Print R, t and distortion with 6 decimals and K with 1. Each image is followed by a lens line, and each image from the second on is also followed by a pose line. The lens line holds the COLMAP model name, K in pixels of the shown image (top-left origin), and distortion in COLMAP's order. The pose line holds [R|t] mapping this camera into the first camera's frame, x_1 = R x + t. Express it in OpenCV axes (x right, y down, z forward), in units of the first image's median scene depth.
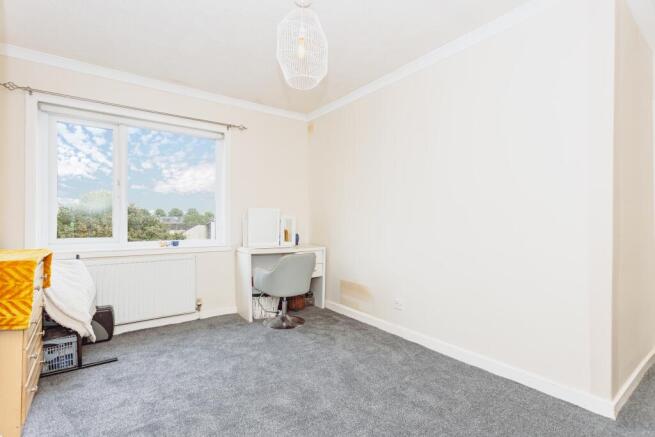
lens RADIAL K [[311.0, 0, 332.7], [0, 311.0, 221.8], [0, 0, 1]] dist [0.000503, 0.000114]
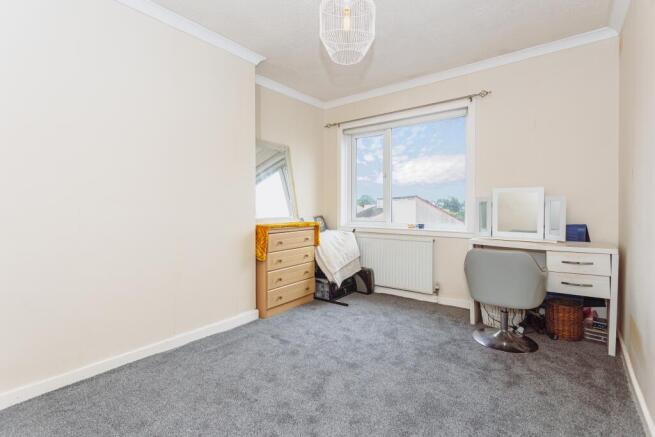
lens RADIAL K [[318.4, 0, 324.1], [0, 318.4, 214.9], [0, 0, 1]] dist [0.000978, 0.000237]
pose [[0.257218, 0.024556, -0.966041, 0.531614], [0.001089, 0.999669, 0.025700, 0.001420], [0.966353, -0.007662, 0.257106, 0.442434]]
